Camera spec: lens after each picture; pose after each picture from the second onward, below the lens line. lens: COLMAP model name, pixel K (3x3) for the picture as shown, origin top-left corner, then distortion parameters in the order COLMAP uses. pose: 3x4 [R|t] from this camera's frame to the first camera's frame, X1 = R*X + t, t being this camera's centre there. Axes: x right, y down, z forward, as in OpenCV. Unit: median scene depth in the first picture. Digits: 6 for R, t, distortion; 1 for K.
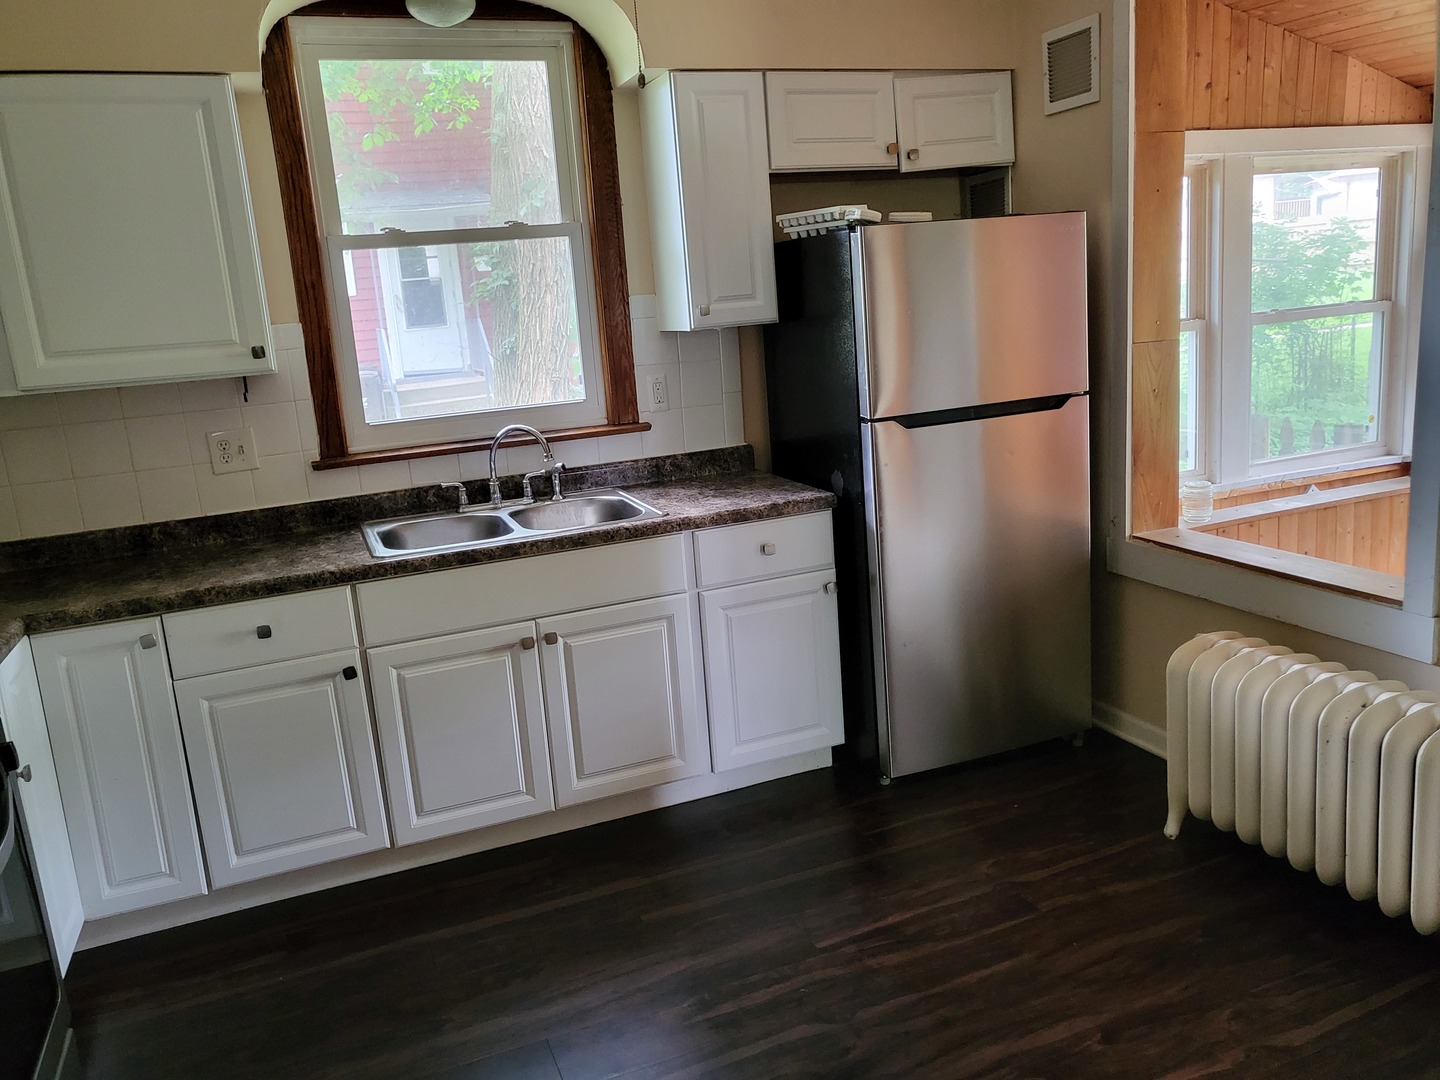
lens RADIAL K [[1120.4, 0, 720.0], [0, 1120.4, 540.0], [0, 0, 1]] dist [0.001930, 0.015180]
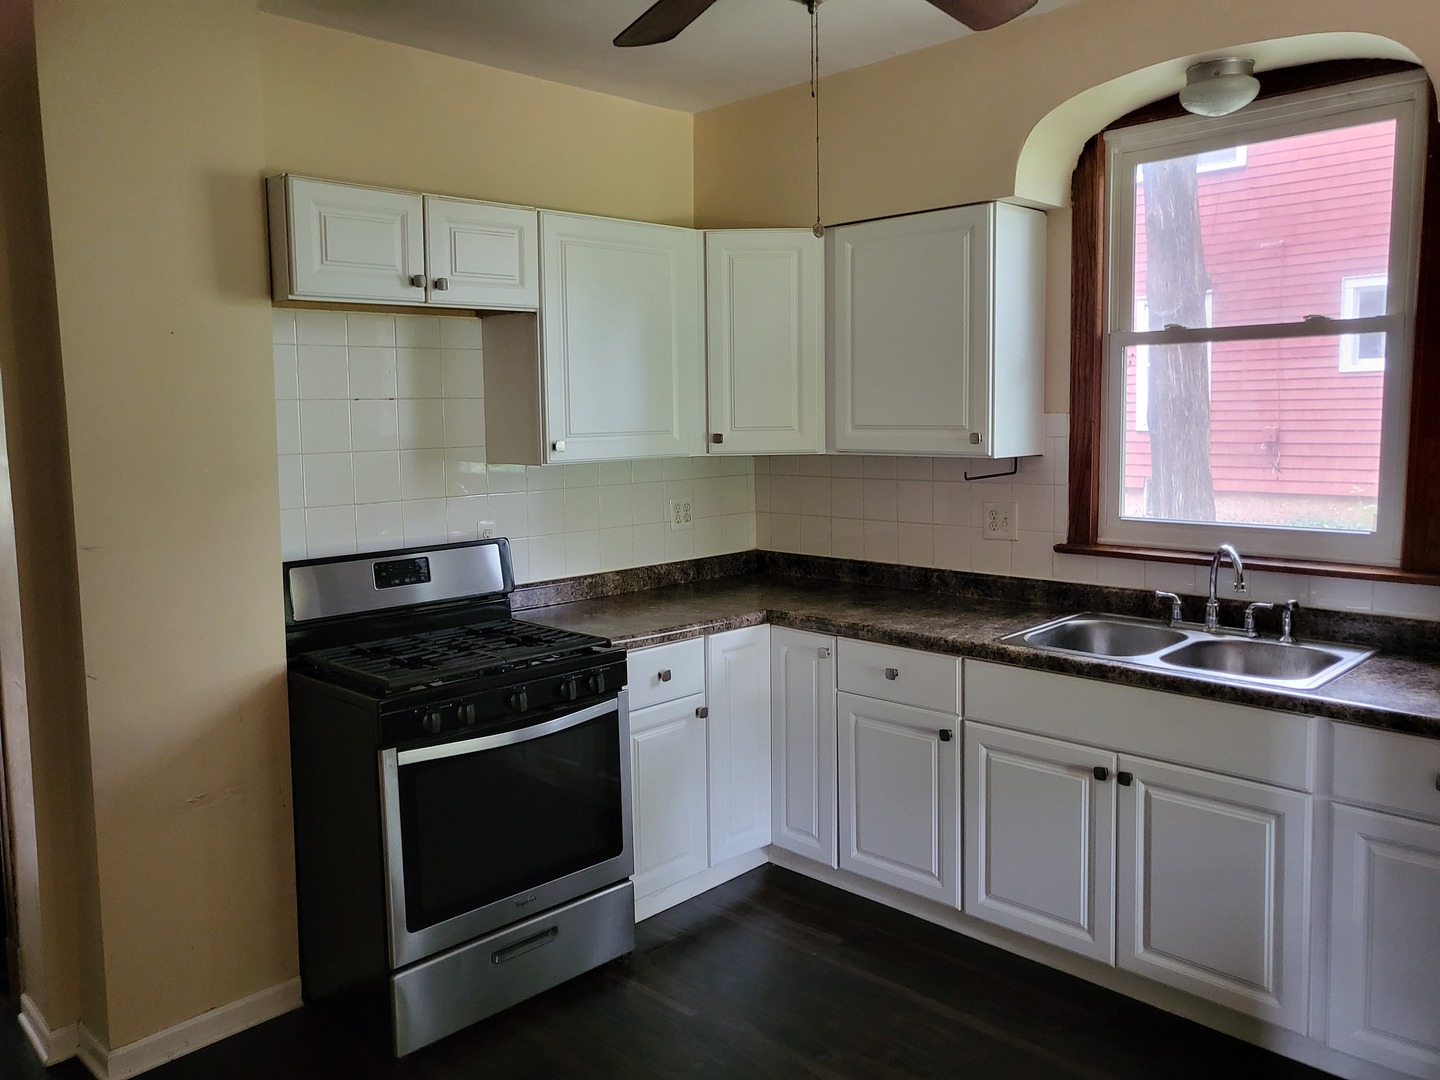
lens RADIAL K [[1111.7, 0, 720.1], [0, 1111.7, 527.0], [0, 0, 1]] dist [0.000615, 0.010227]
pose [[0.394596, 0.167032, -0.903545, 0.469163], [-0.212301, 0.973305, 0.087212, -0.112294], [0.893992, 0.157410, 0.419524, 0.282315]]
